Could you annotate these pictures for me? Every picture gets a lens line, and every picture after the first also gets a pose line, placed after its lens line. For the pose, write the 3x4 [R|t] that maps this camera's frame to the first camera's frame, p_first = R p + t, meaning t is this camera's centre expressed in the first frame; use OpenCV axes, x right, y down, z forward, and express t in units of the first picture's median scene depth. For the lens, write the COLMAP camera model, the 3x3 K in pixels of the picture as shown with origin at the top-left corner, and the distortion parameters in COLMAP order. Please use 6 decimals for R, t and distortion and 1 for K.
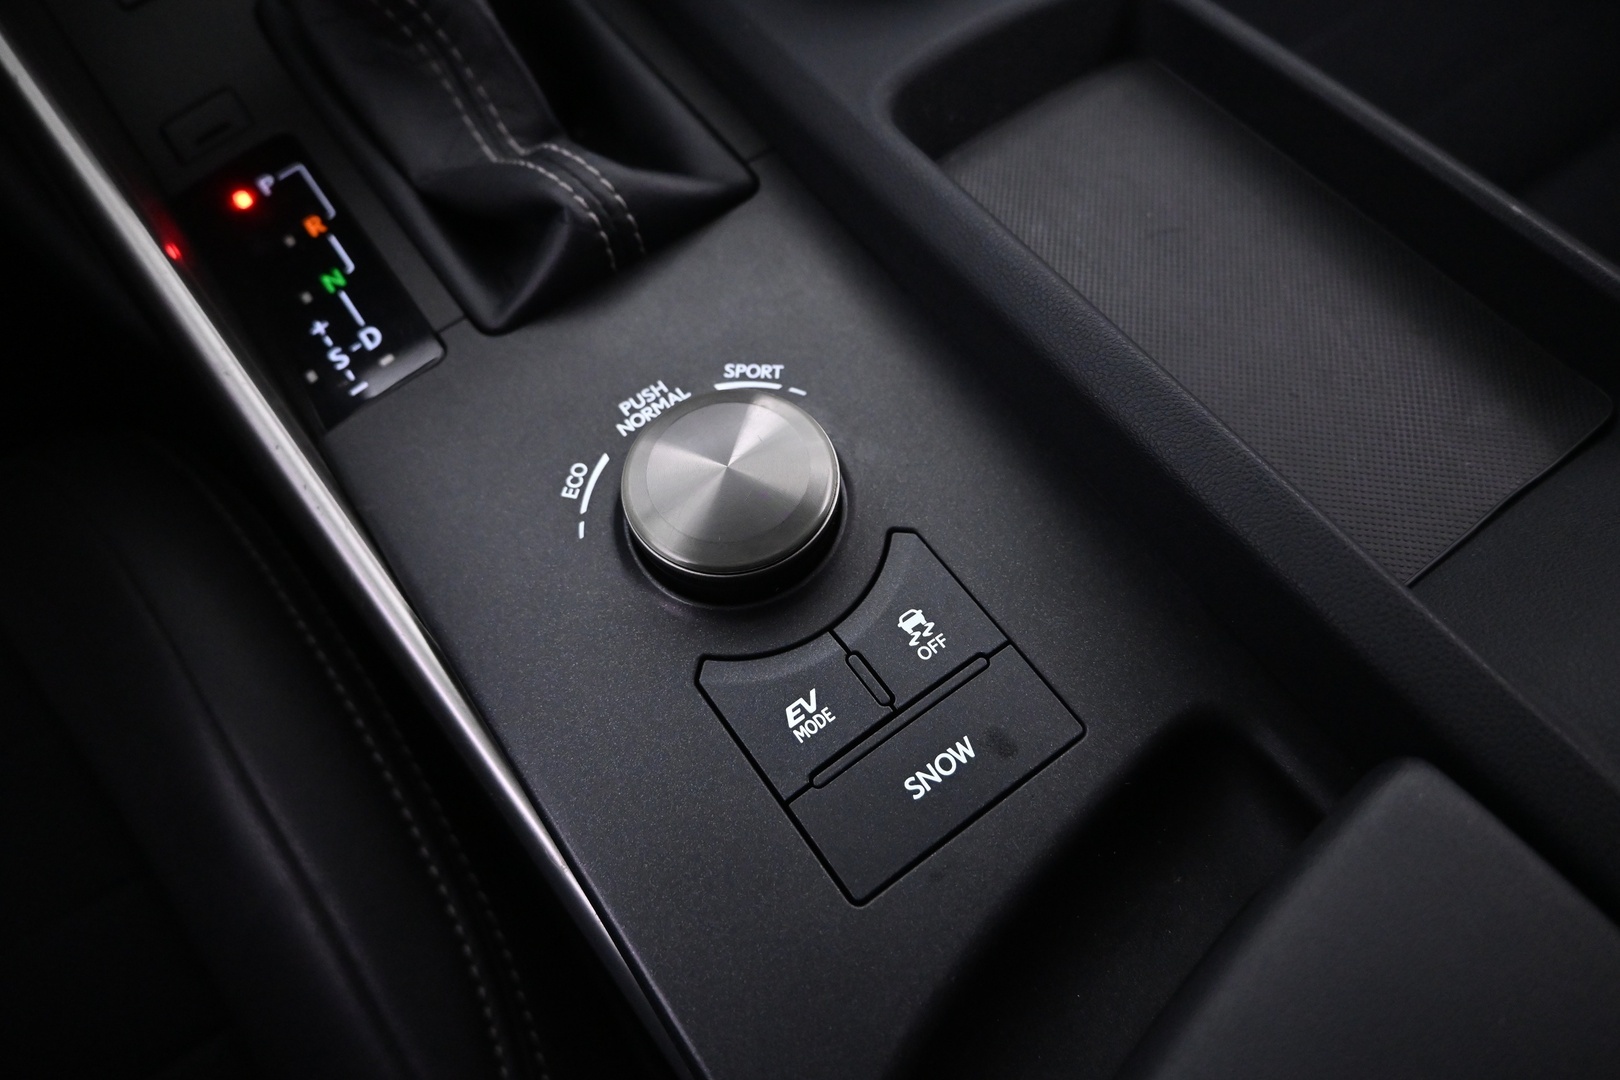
lens RADIAL K [[1125.4, 0, 810.0], [0, 1125.4, 540.0], [0, 0, 1]] dist [-0.004807, 0.006558]
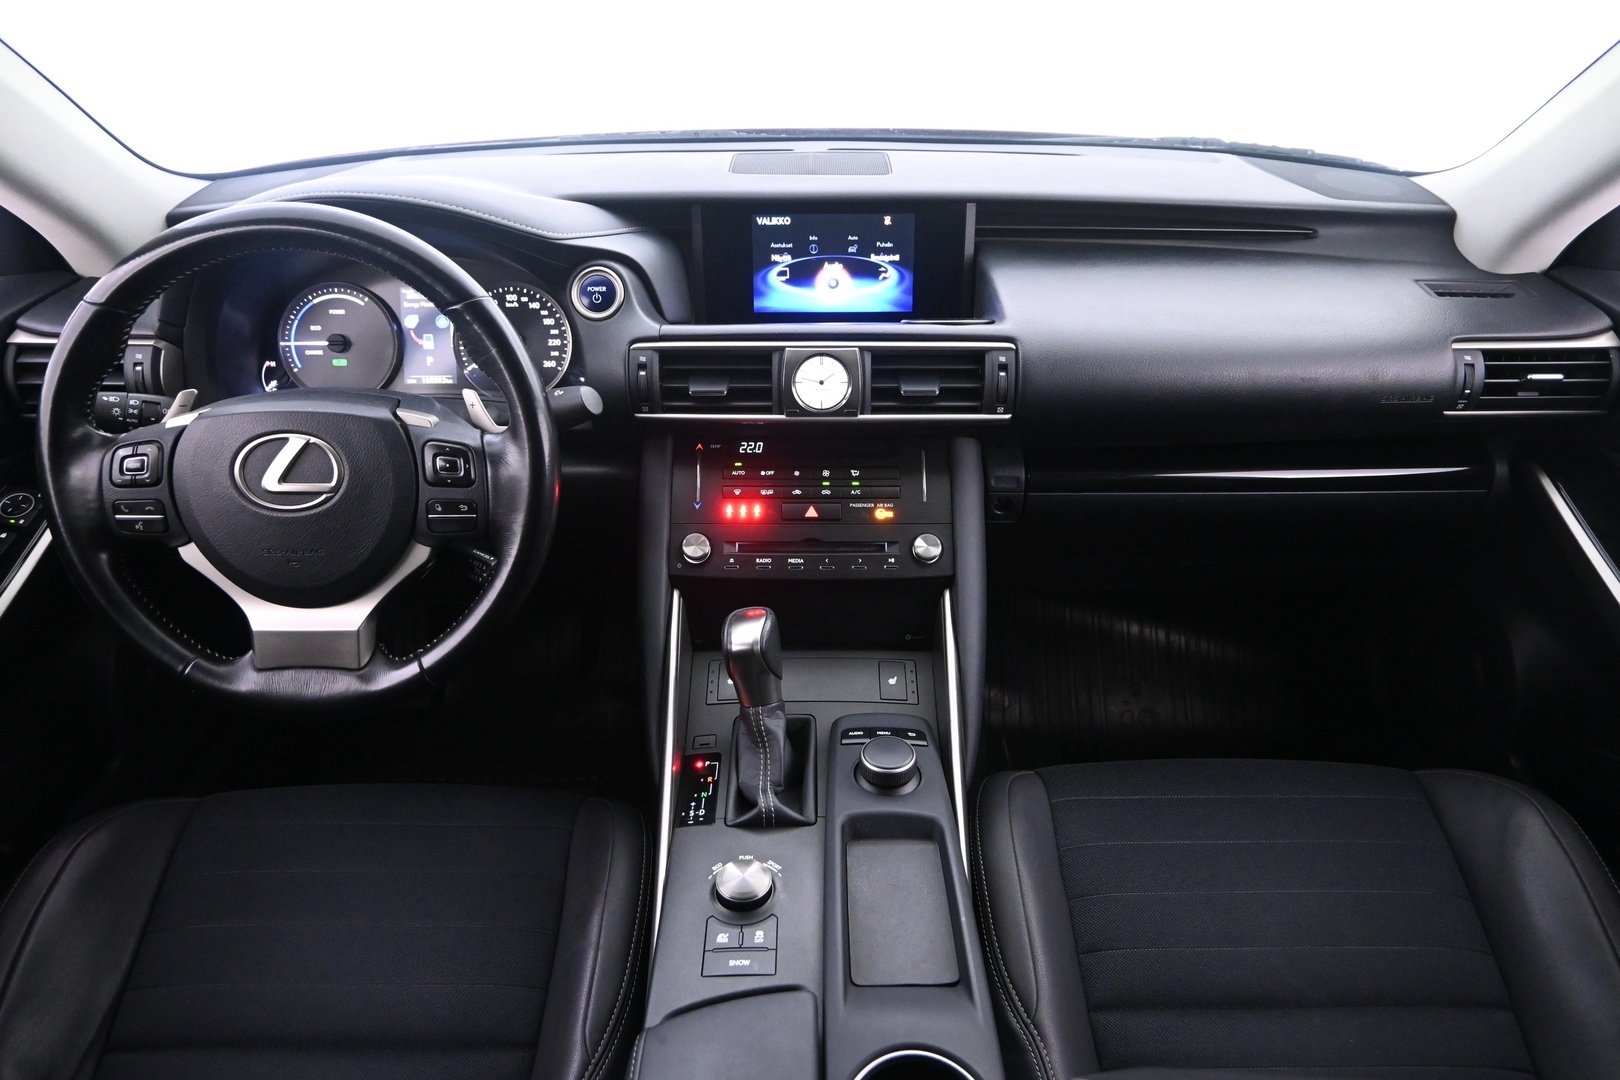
lens RADIAL K [[1125.4, 0, 810.0], [0, 1125.4, 540.0], [0, 0, 1]] dist [-0.004807, 0.006558]
pose [[0.809765, 0.316154, -0.494295, 1.473504], [-0.528546, 0.758849, -0.380510, 0.366197], [0.254795, 0.569381, 0.781591, -2.350708]]
